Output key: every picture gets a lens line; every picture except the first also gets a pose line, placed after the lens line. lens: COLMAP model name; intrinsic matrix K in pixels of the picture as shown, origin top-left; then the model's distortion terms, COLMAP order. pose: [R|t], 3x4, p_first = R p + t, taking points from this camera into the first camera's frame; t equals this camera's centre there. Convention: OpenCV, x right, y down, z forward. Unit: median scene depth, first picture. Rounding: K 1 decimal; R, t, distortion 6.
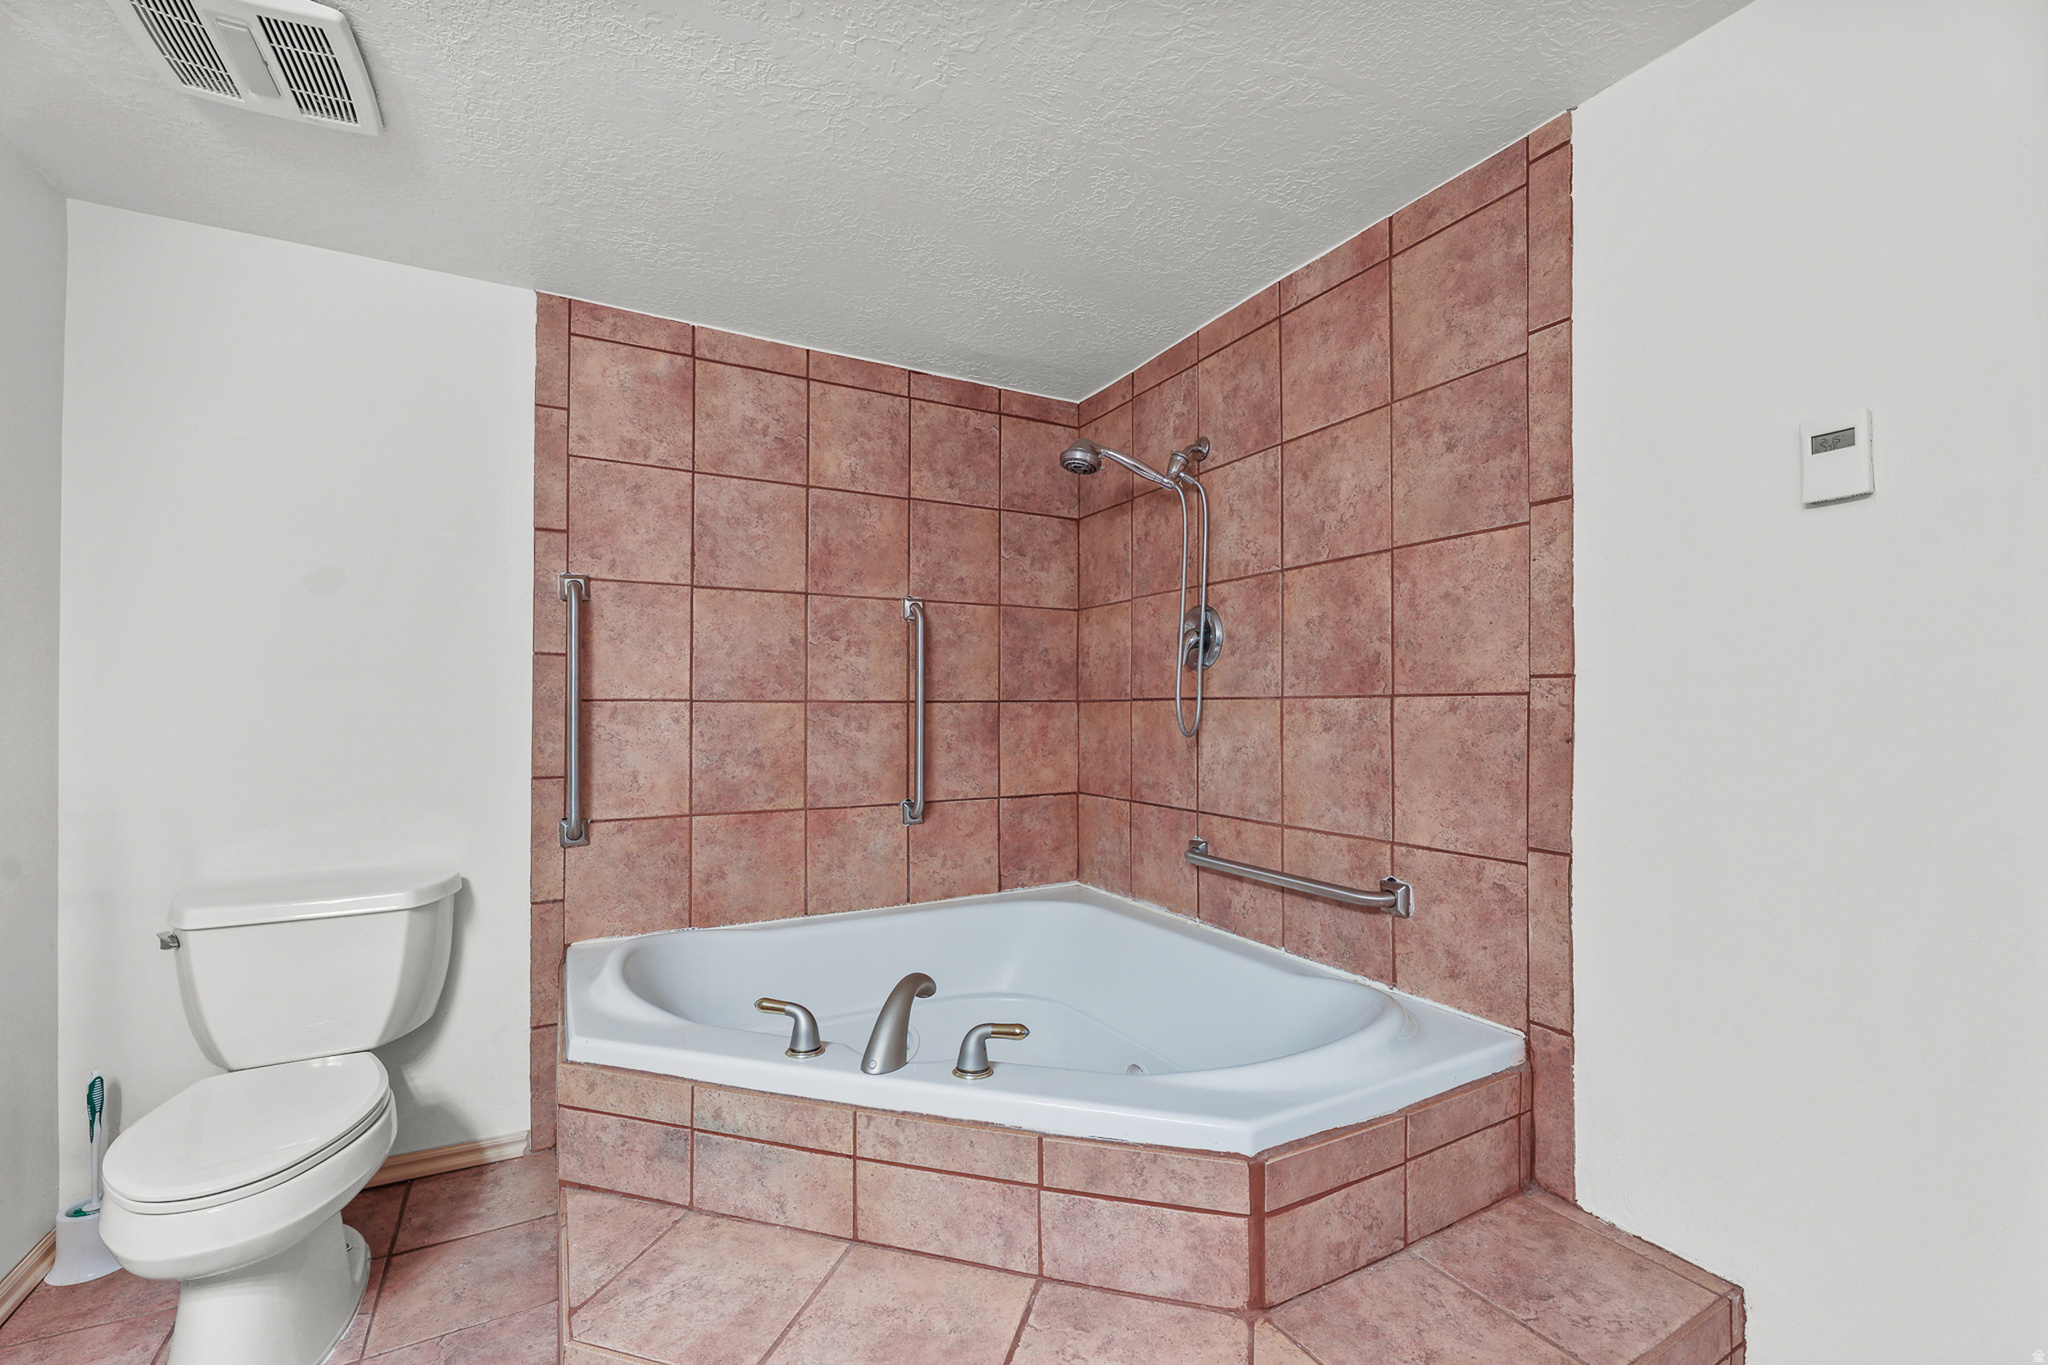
lens RADIAL K [[849.2, 0, 1026.3], [0, 849.2, 693.4], [0, 0, 1]] dist [-0.003856, -0.001047]
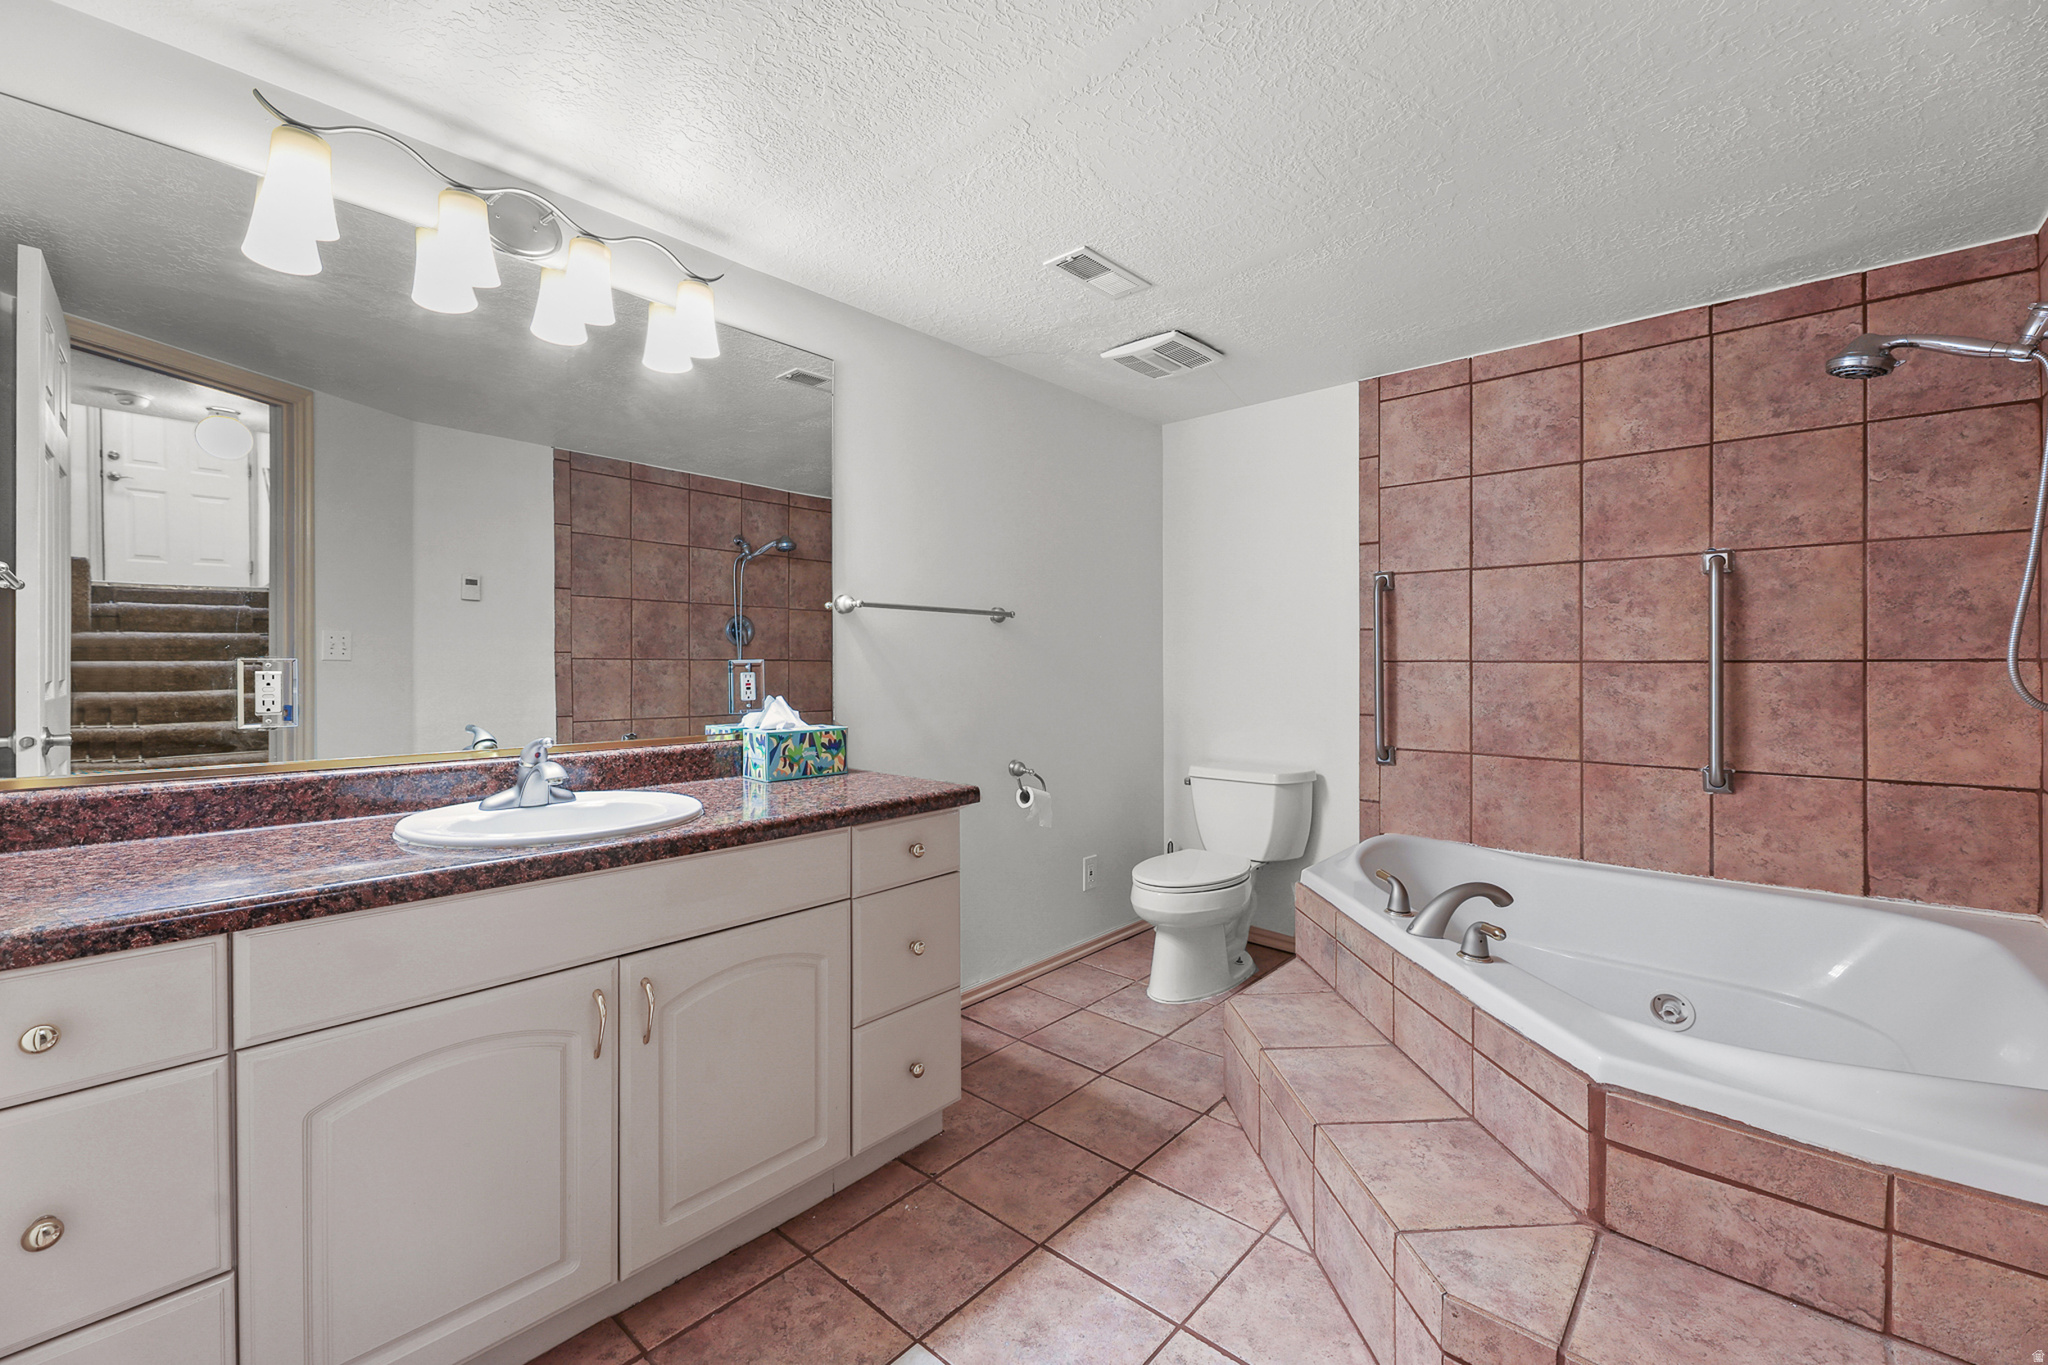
lens RADIAL K [[844.7, 0, 1026.2], [0, 844.7, 658.8], [0, 0, 1]] dist [-0.000779, -0.000593]
pose [[0.326642, -0.005869, -0.945130, 0.528595], [0.012473, 0.999920, -0.001898, -0.000849], [0.945066, -0.011169, 0.326689, -0.017990]]
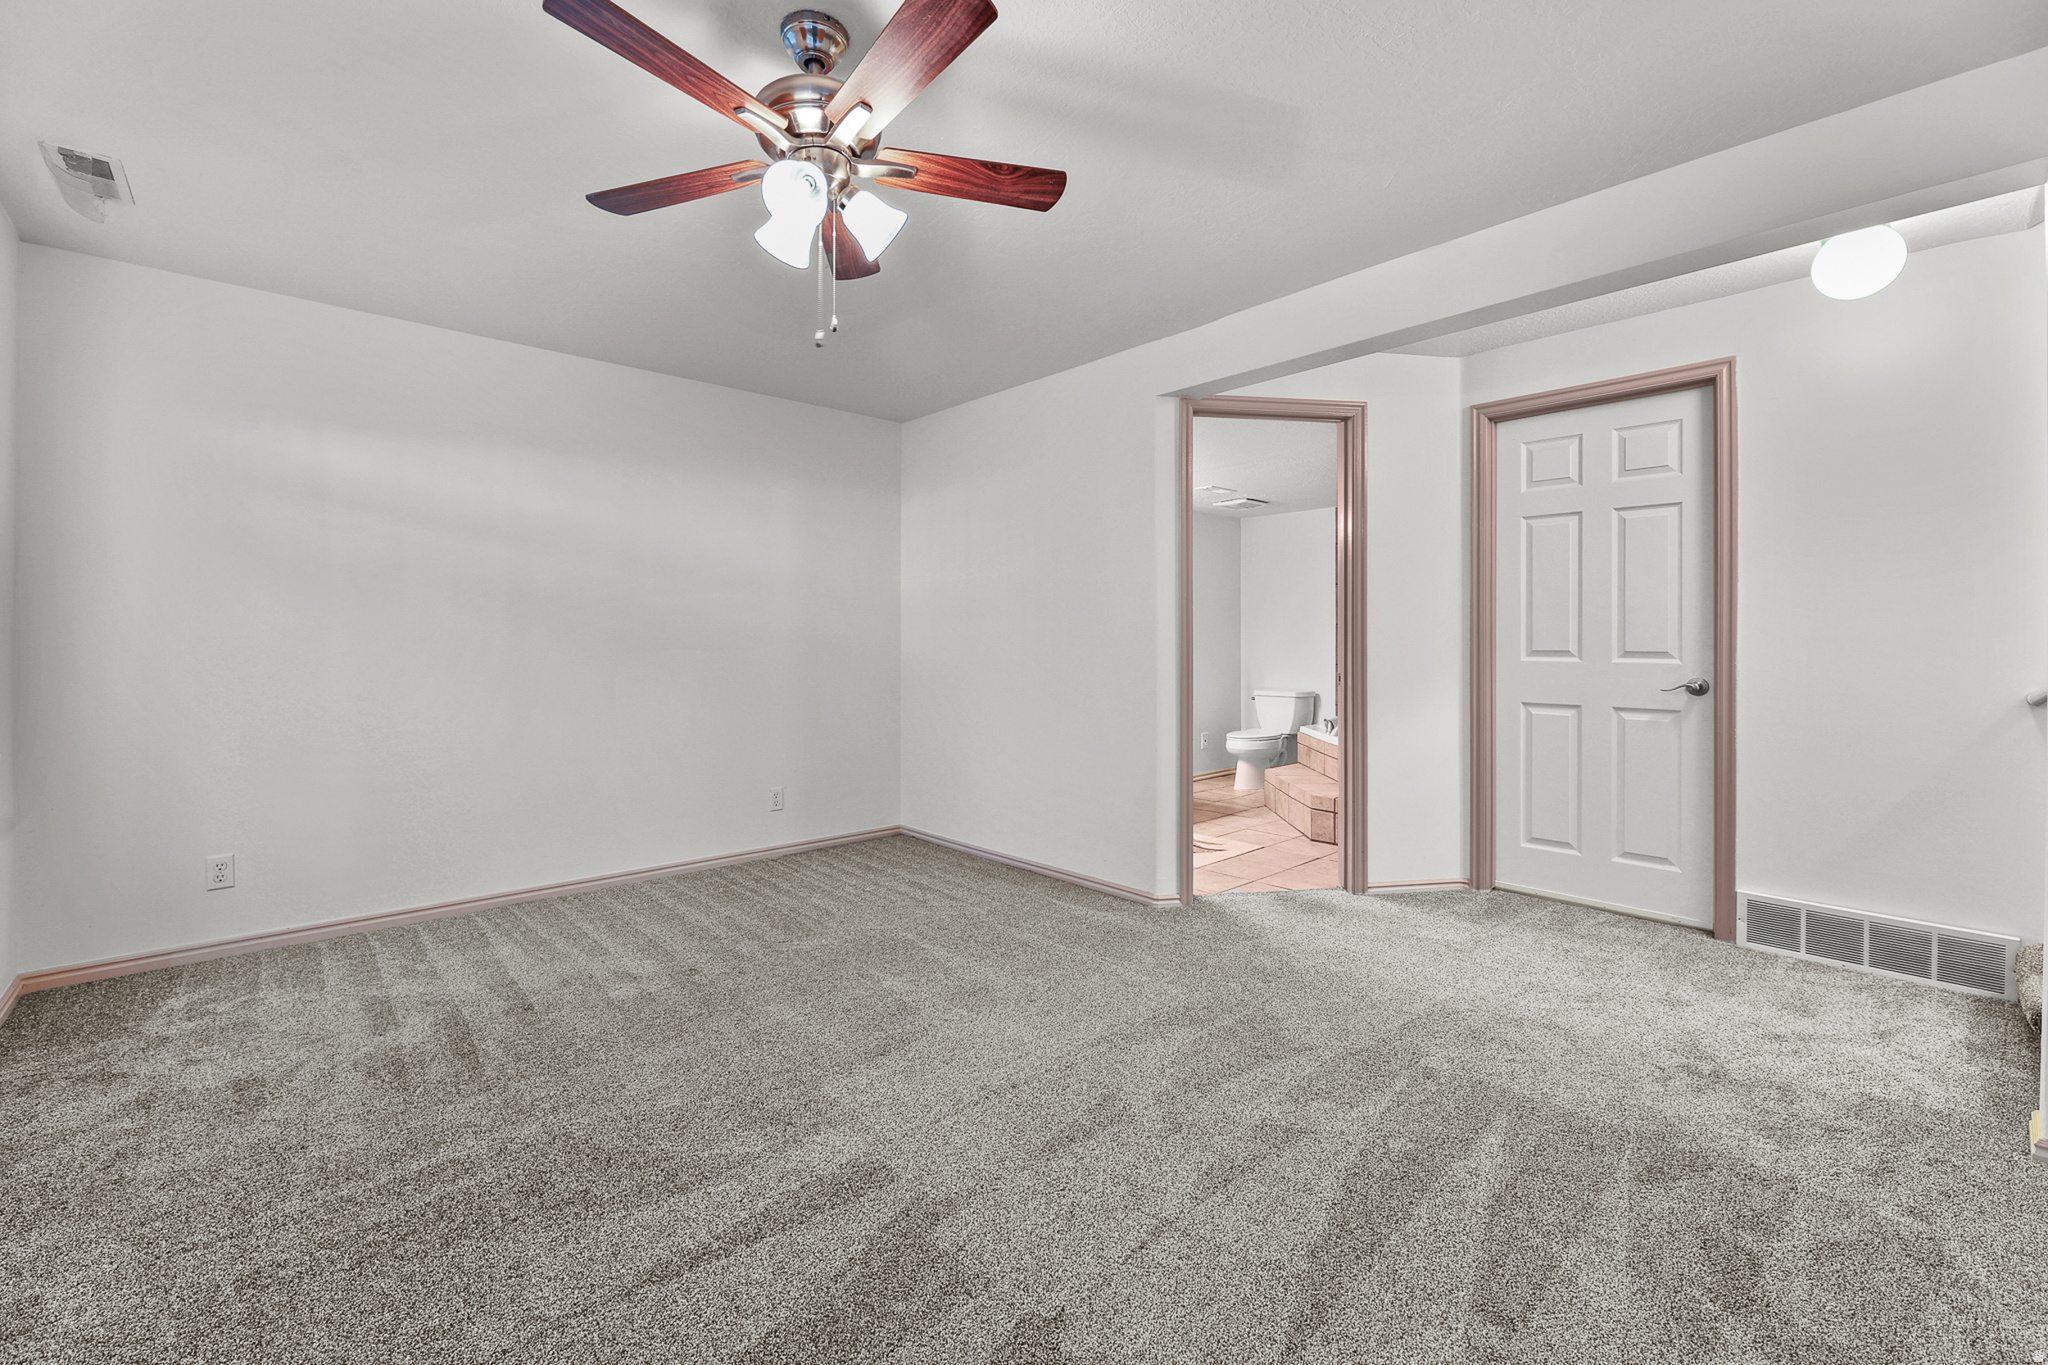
lens RADIAL K [[844.7, 0, 1026.2], [0, 844.7, 658.8], [0, 0, 1]] dist [-0.000779, -0.000593]
pose [[0.239899, 0.012034, -0.970723, 1.852021], [0.014386, 0.999769, 0.015950, 0.012661], [0.970691, -0.017791, 0.239671, -0.722808]]
